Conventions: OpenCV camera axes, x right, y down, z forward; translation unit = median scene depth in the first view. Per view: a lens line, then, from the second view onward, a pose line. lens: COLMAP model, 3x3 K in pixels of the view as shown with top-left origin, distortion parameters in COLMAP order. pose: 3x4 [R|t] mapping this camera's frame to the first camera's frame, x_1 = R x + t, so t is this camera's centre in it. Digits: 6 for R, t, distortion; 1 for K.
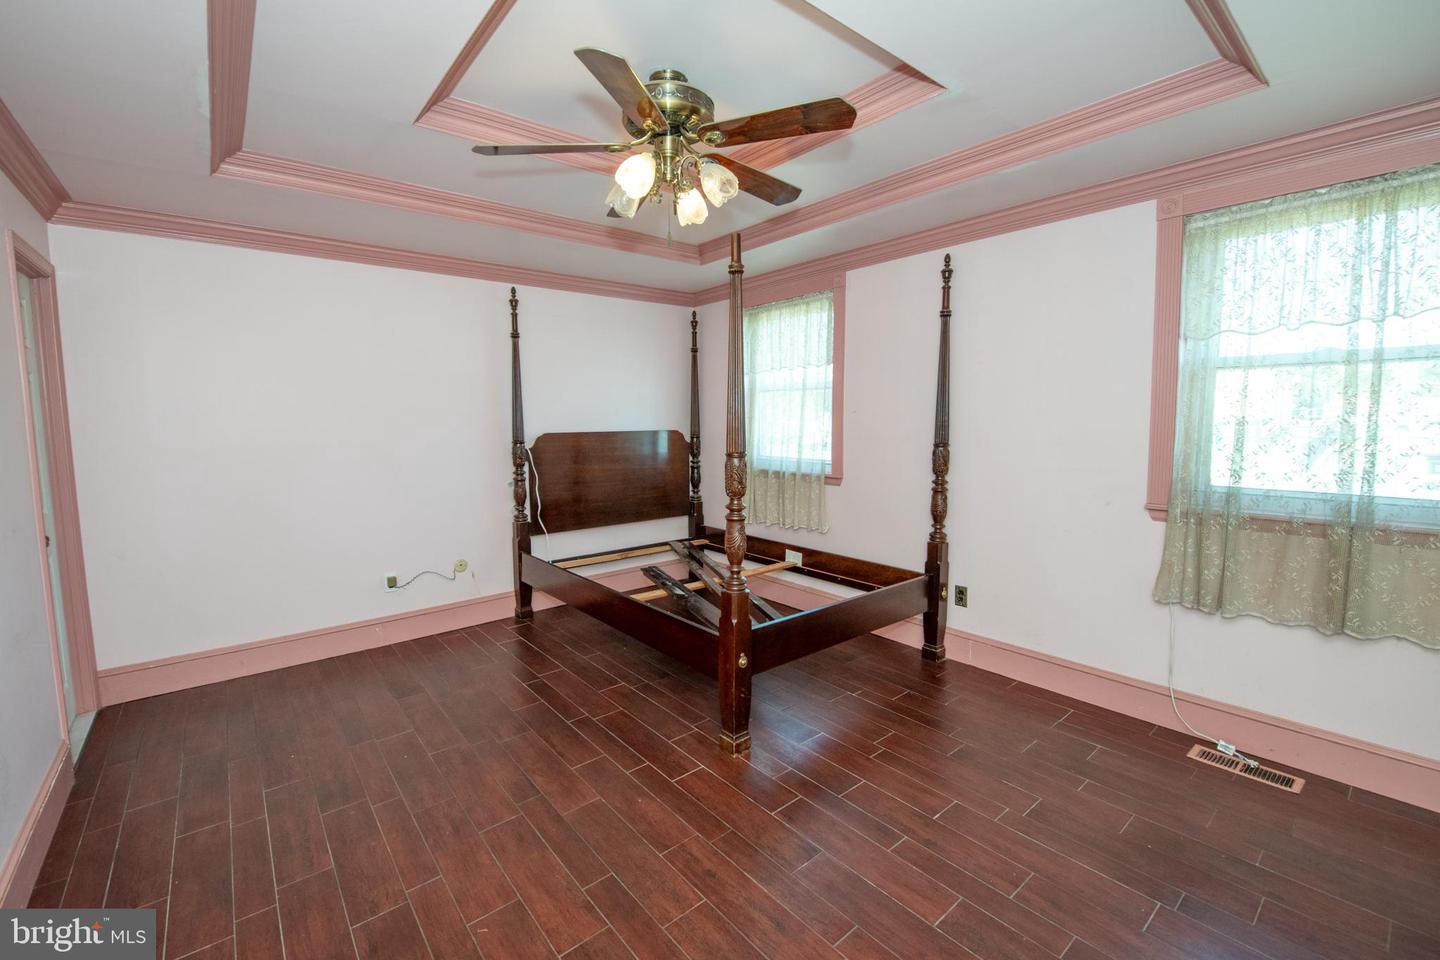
lens RADIAL K [[605.8, 0, 696.8], [0, 605.8, 467.1], [0, 0, 1]] dist [-0.017469, -0.001060]
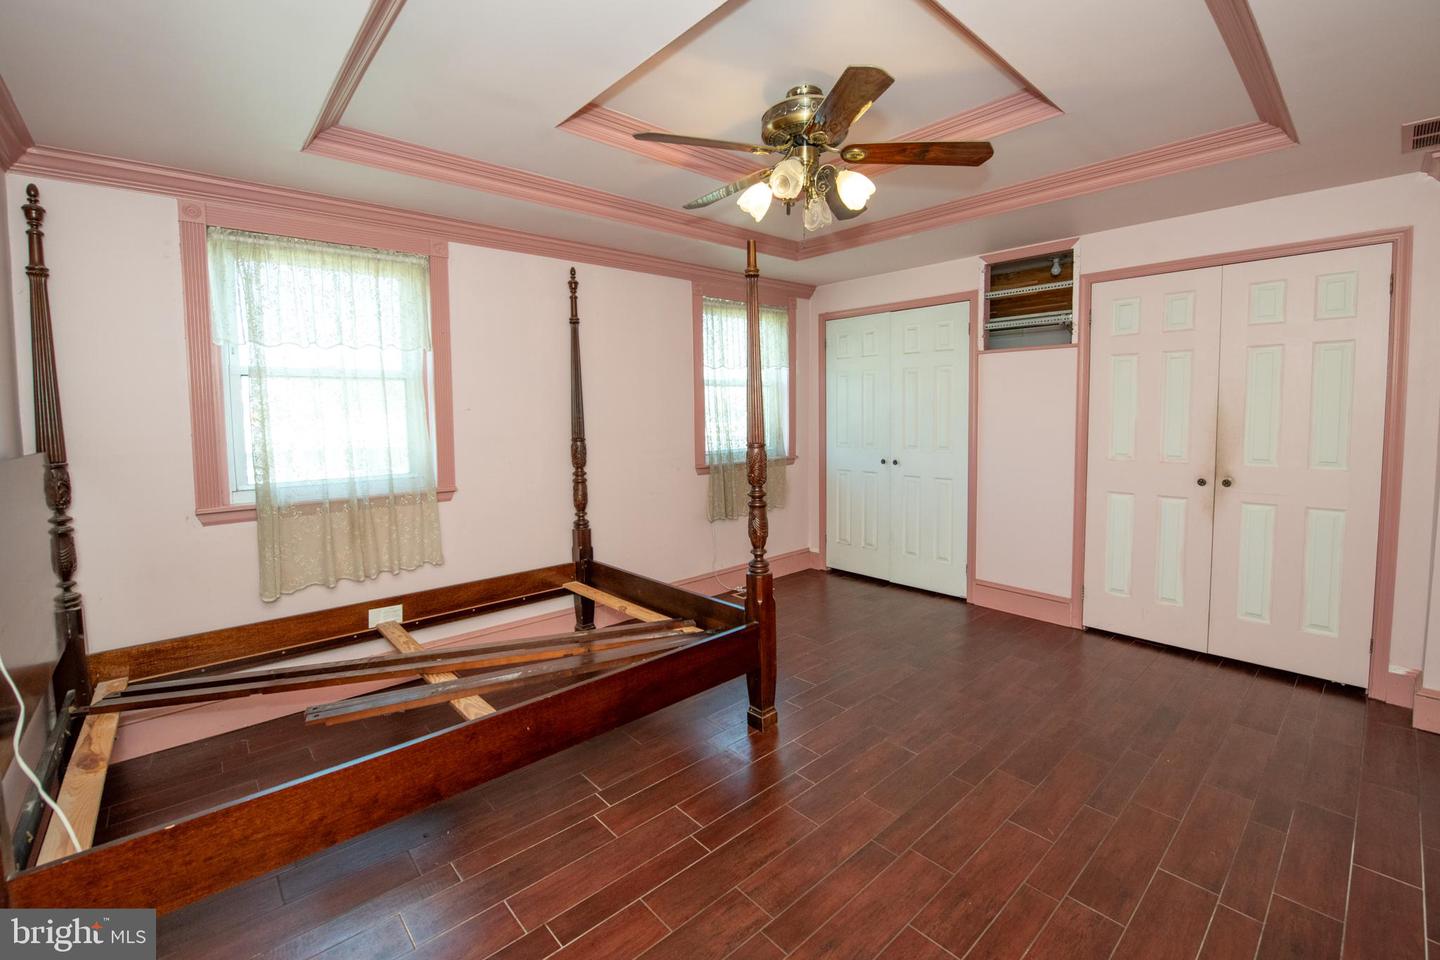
lens RADIAL K [[619.4, 0, 720.2], [0, 619.4, 453.1], [0, 0, 1]] dist [-0.024789, -0.000842]
pose [[-0.063986, -0.060867, 0.996093, -0.734434], [0.101712, 0.992543, 0.067184, -0.063097], [-0.992754, 0.105614, -0.057318, 0.814838]]
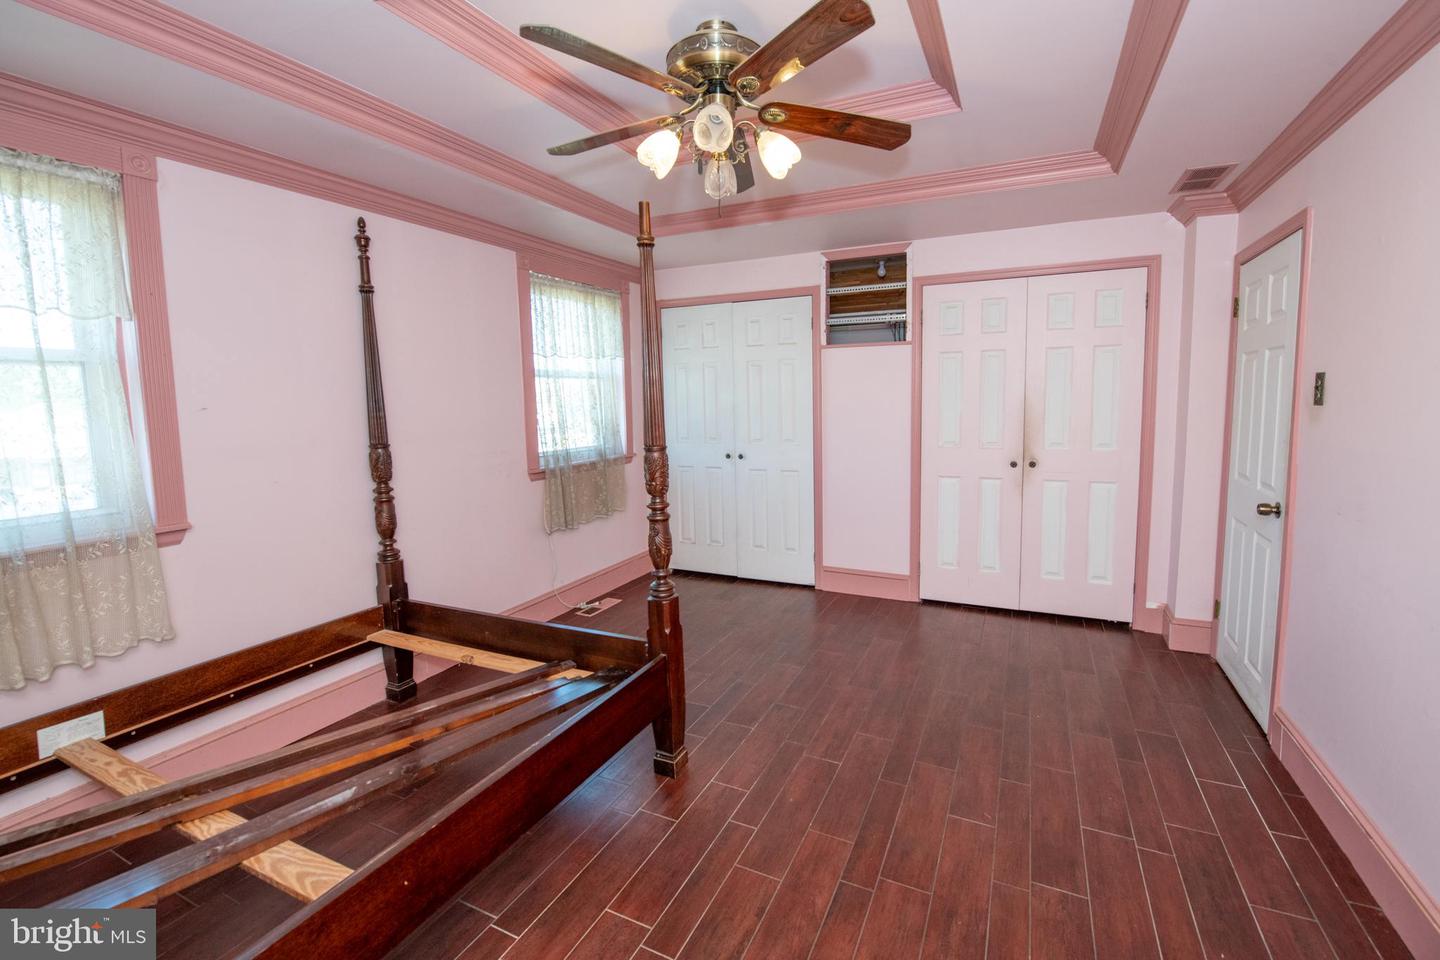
lens RADIAL K [[606.8, 0, 757.1], [0, 606.8, 459.5], [0, 0, 1]] dist [-0.022440, -0.001077]
pose [[-0.465965, -0.073830, 0.881717, -0.579790], [0.098859, 0.985929, 0.134800, -0.080309], [-0.879263, 0.149978, -0.452110, 0.923111]]
